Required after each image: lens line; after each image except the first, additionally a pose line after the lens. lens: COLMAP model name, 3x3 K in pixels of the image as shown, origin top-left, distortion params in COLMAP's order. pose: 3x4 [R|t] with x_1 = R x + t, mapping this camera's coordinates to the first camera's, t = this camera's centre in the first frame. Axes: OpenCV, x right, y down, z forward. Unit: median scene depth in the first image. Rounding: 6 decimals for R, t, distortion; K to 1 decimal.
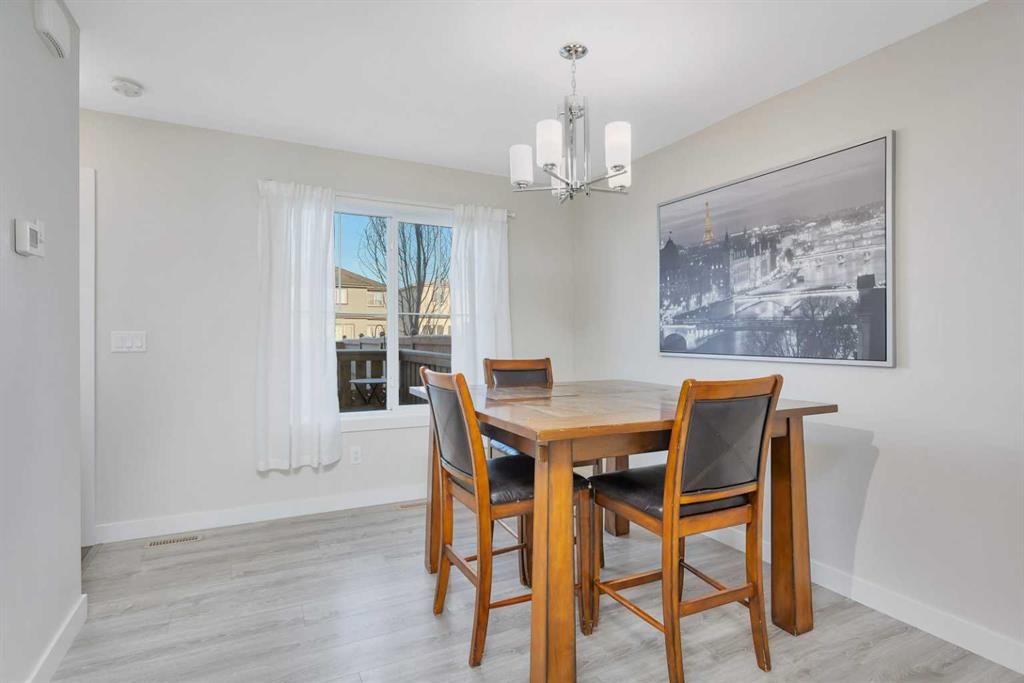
lens RADIAL K [[539.3, 0, 517.3], [0, 539.3, 342.2], [0, 0, 1]] dist [0.005845, 0.000662]
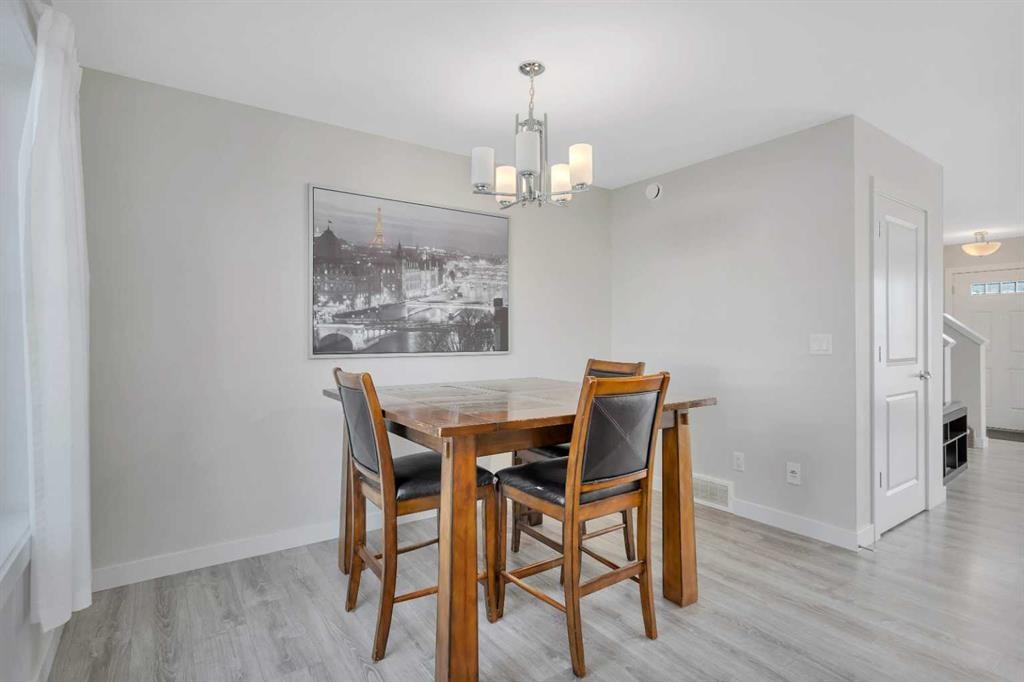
lens RADIAL K [[505.0, 0, 512.1], [0, 505.0, 331.6], [0, 0, 1]] dist [-0.007776, -0.000103]
pose [[-0.138603, -0.001116, 0.990347, -0.704388], [0.005944, 0.999980, 0.001959, -0.022154], [-0.990330, 0.006158, -0.138593, 0.959182]]
